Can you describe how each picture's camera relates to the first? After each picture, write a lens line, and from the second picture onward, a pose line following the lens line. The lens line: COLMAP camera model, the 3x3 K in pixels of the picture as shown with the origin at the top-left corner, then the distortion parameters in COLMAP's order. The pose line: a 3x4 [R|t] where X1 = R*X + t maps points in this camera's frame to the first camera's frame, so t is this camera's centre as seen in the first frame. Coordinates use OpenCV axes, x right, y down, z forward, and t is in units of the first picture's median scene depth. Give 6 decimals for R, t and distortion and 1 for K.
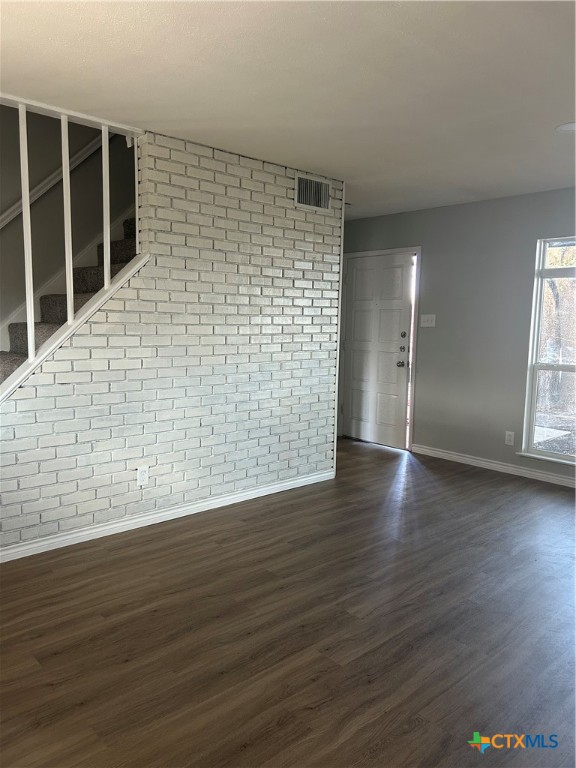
lens RADIAL K [[582.0, 0, 285.7], [0, 582.0, 386.4], [0, 0, 1]] dist [0.082612, -0.112394]
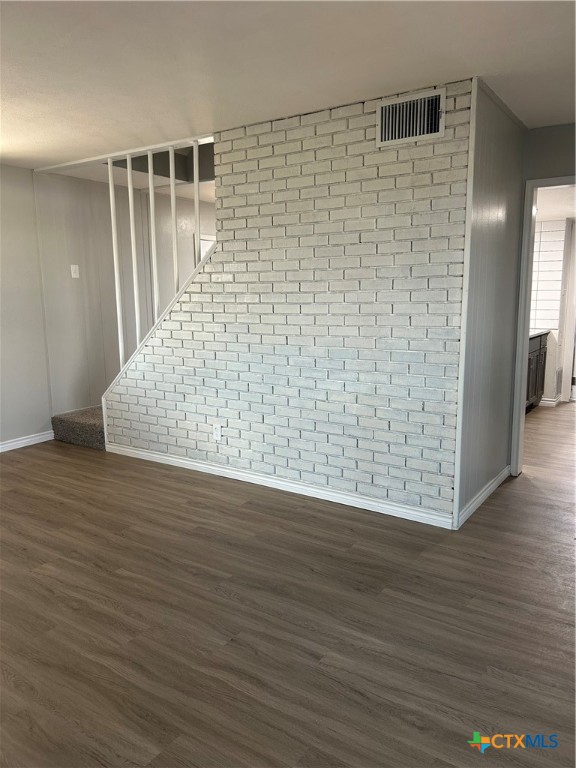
lens RADIAL K [[580.0, 0, 275.7], [0, 580.0, 381.8], [0, 0, 1]] dist [0.077819, -0.095417]
pose [[0.216658, 0.128271, -0.967784, 0.853367], [-0.102956, 0.988805, 0.108008, -0.082092], [0.970804, 0.076238, 0.227439, 0.800946]]
